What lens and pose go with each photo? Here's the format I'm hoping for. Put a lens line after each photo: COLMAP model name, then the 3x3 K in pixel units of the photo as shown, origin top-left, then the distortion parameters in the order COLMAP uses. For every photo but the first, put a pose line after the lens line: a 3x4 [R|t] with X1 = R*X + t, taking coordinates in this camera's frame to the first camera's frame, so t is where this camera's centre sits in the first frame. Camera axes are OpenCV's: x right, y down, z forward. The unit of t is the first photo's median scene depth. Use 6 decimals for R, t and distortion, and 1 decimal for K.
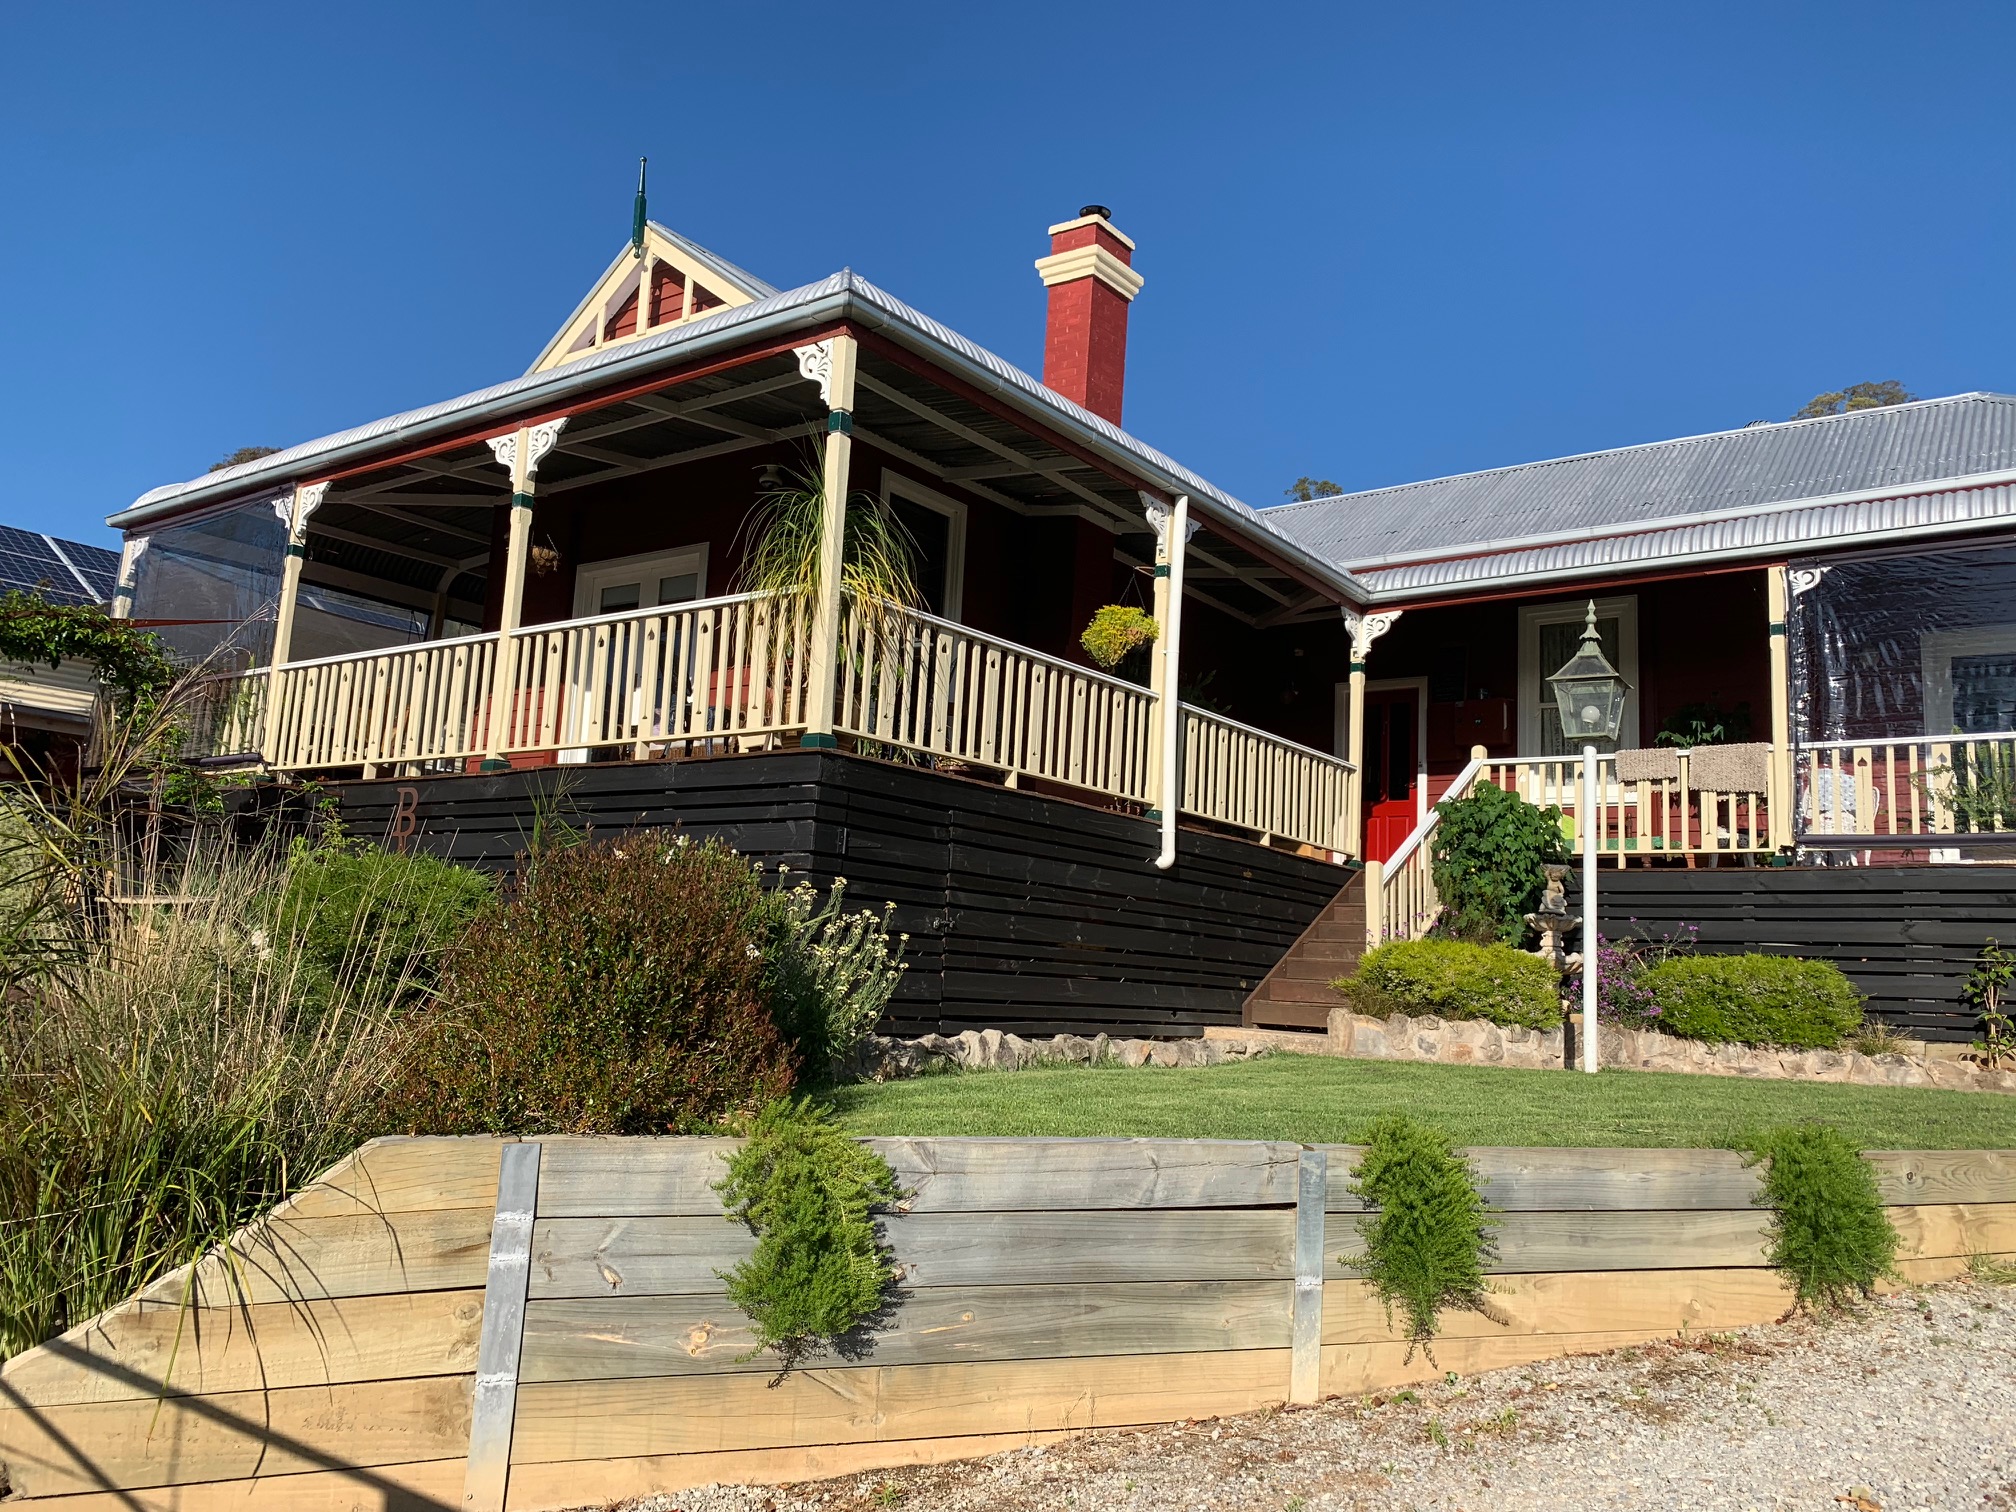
lens RADIAL K [[1537.7, 0, 1022.3], [0, 1537.7, 756.2], [0, 0, 1]] dist [0.045375, -0.020628]
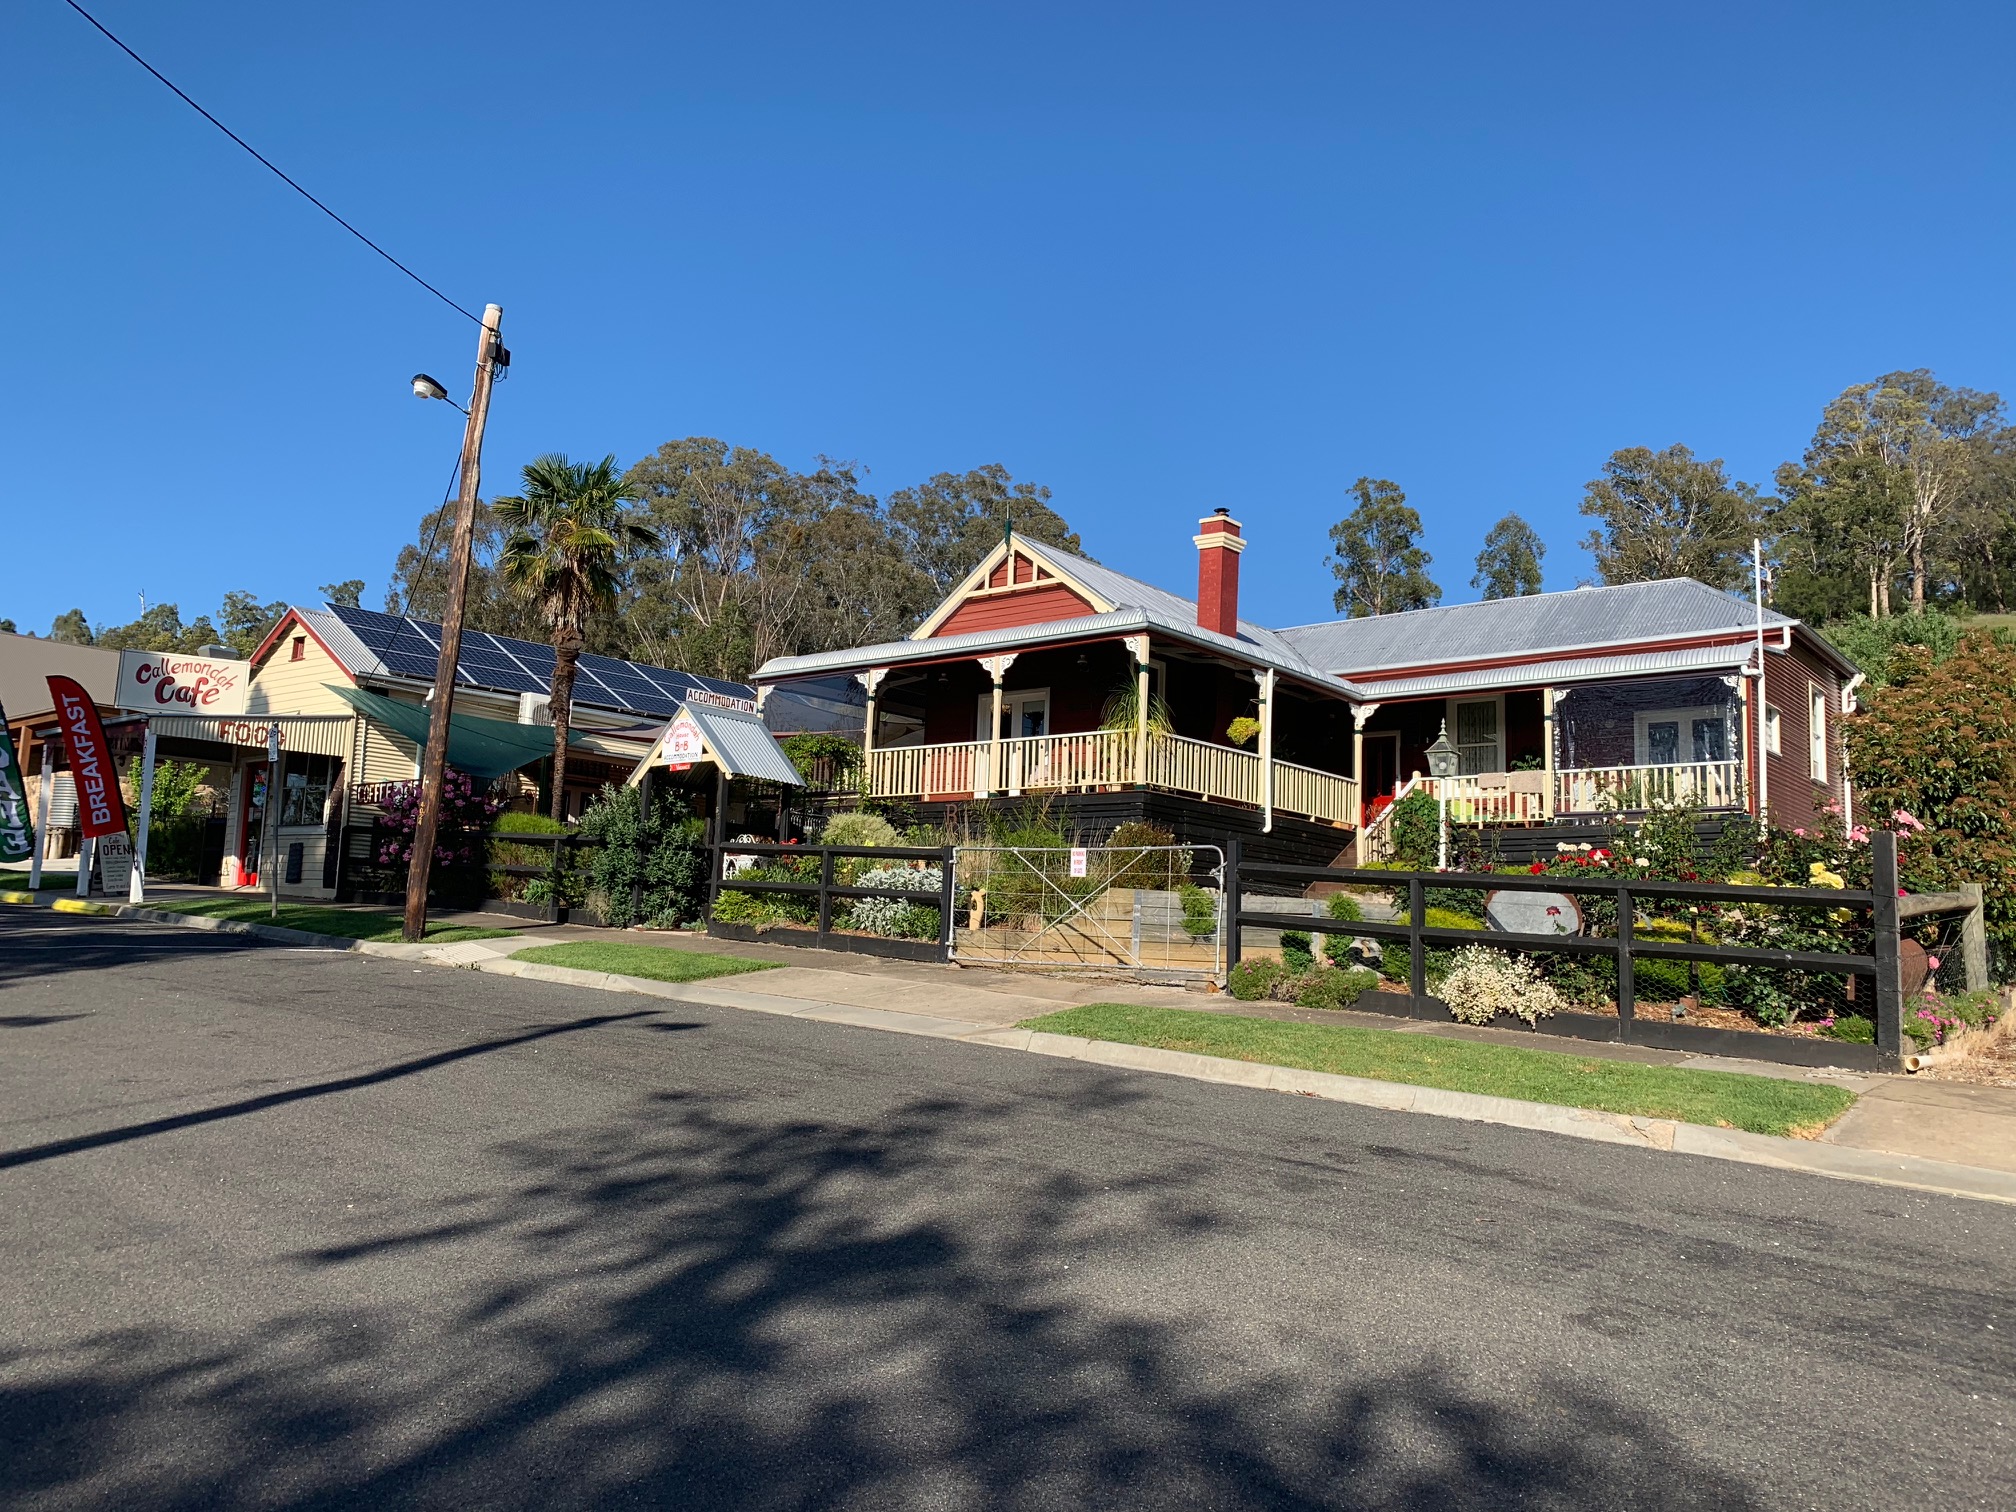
lens RADIAL K [[1537.7, 0, 992.0], [0, 1537.7, 756.9], [0, 0, 1]] dist [0.045375, -0.020628]
pose [[0.997715, -0.022003, -0.063883, -0.160455], [0.022896, 0.999650, 0.013278, -0.076762], [0.063569, -0.014710, 0.997869, -1.266231]]
